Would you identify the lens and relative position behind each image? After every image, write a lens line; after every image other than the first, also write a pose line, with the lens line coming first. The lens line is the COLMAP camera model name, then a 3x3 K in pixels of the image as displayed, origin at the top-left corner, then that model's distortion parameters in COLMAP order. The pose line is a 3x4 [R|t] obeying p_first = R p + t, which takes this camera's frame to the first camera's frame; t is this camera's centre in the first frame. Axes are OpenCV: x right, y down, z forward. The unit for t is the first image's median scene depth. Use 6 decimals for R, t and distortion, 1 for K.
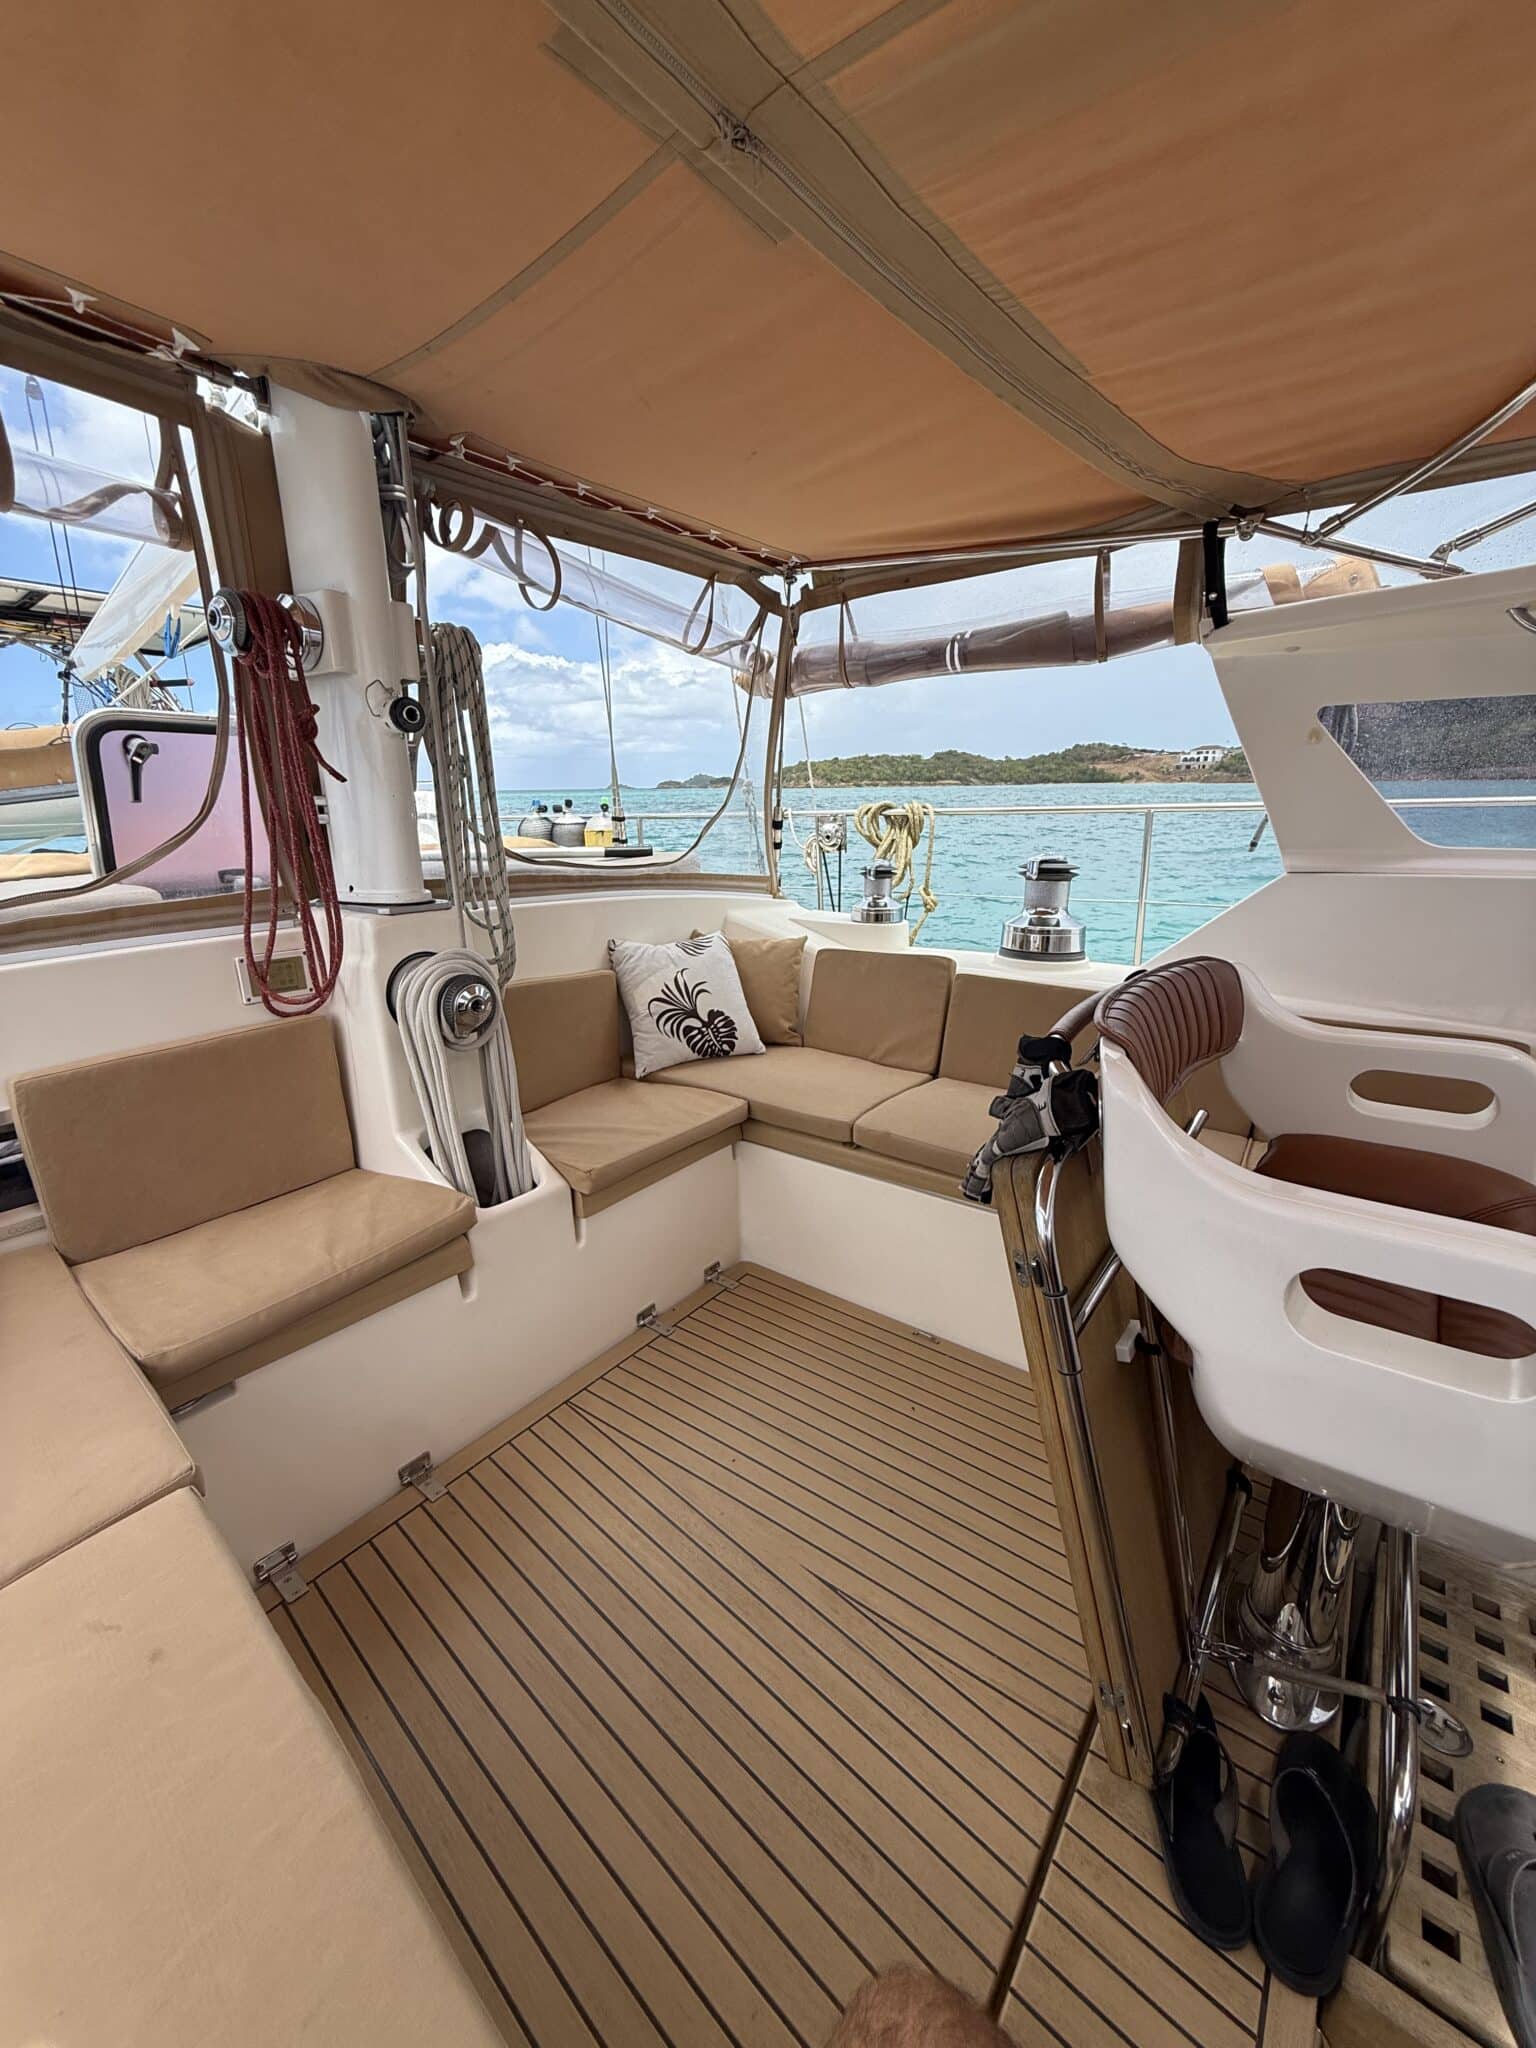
lens RADIAL K [[826.0, 0, 766.7], [0, 826.0, 1009.2], [0, 0, 1]] dist [-0.002238, 0.003055]
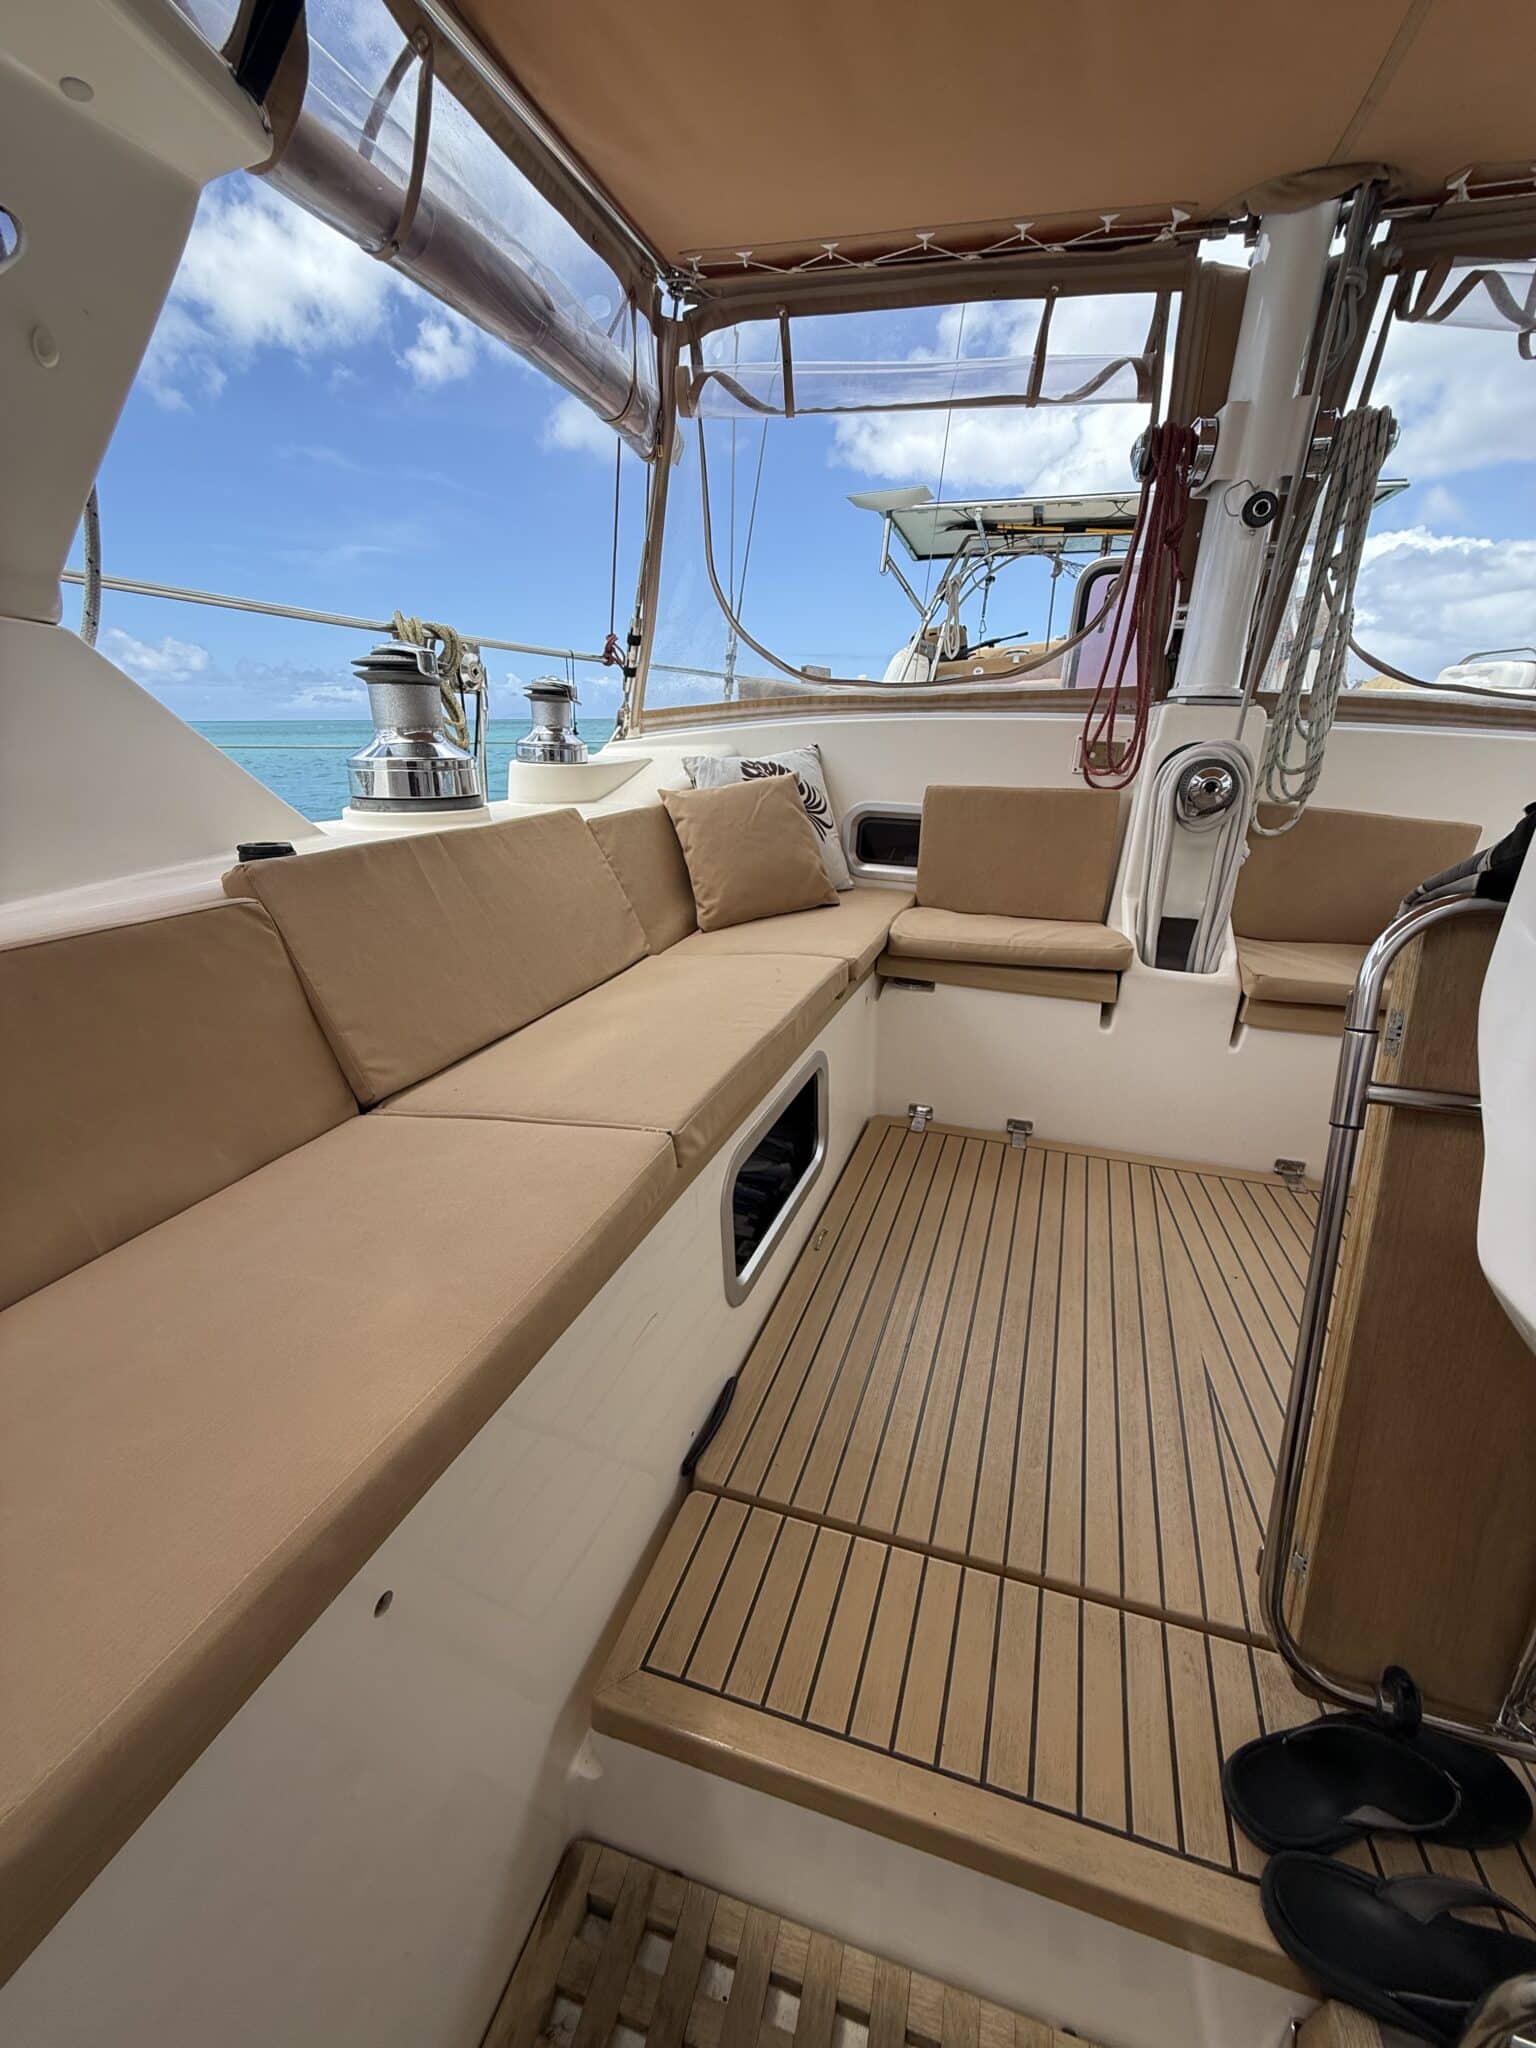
lens RADIAL K [[826.0, 0, 766.7], [0, 826.0, 1009.2], [0, 0, 1]] dist [-0.002238, 0.003055]
pose [[0.365066, 0.332776, -0.869475, 0.506102], [-0.262407, 0.932848, 0.246854, 0.161194], [0.893235, 0.138038, 0.427874, 0.051172]]
